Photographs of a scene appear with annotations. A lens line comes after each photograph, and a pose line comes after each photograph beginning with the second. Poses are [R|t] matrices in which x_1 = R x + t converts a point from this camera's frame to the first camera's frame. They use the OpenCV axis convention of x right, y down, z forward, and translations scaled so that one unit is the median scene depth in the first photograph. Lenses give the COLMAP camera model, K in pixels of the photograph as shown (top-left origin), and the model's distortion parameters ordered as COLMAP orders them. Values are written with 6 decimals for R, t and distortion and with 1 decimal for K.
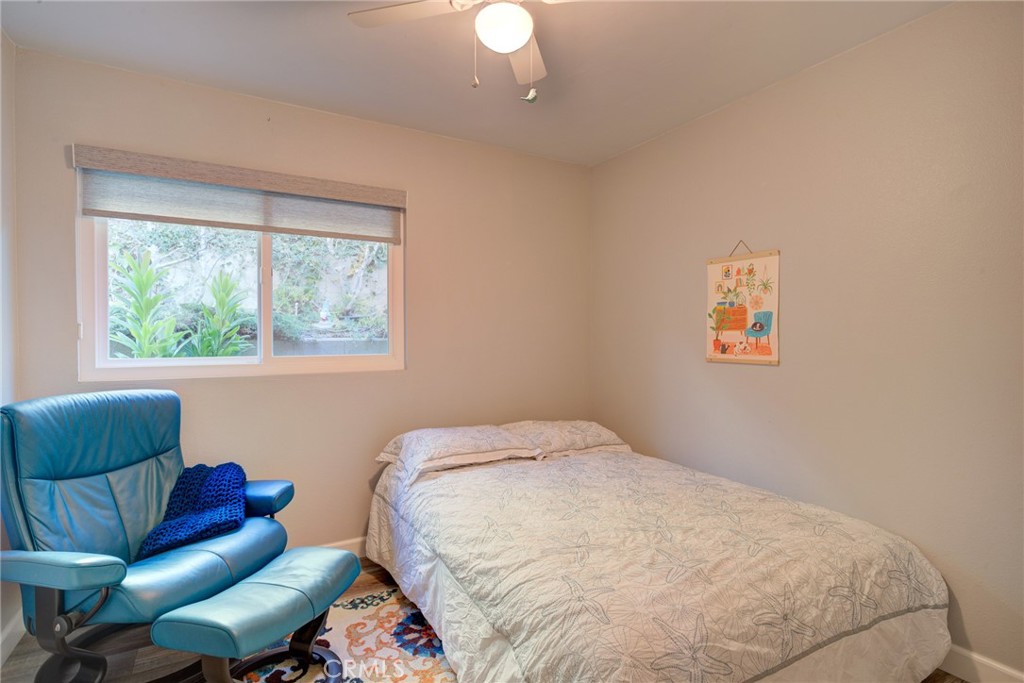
lens RADIAL K [[500.5, 0, 508.8], [0, 500.5, 339.6], [0, 0, 1]] dist [-0.019315, 0.005506]
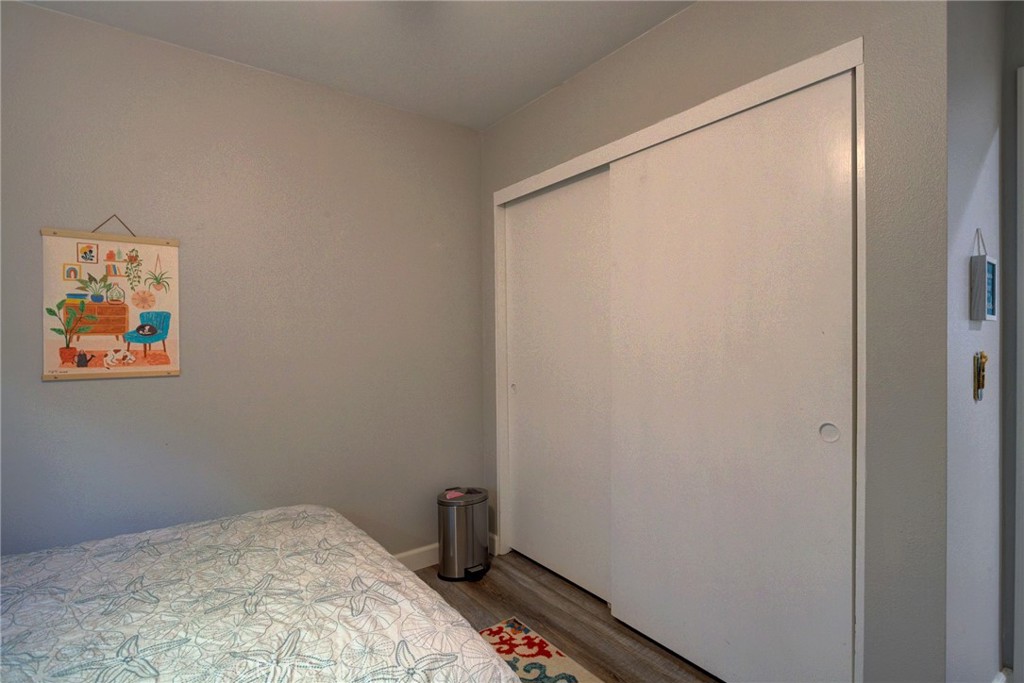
lens RADIAL K [[503.9, 0, 509.1], [0, 503.9, 340.8], [0, 0, 1]] dist [-0.002455, 0.003553]
pose [[-0.108519, -0.006527, 0.994073, -0.360220], [0.013348, 0.999879, 0.008022, -0.007060], [-0.994005, 0.014139, -0.108419, 0.495926]]
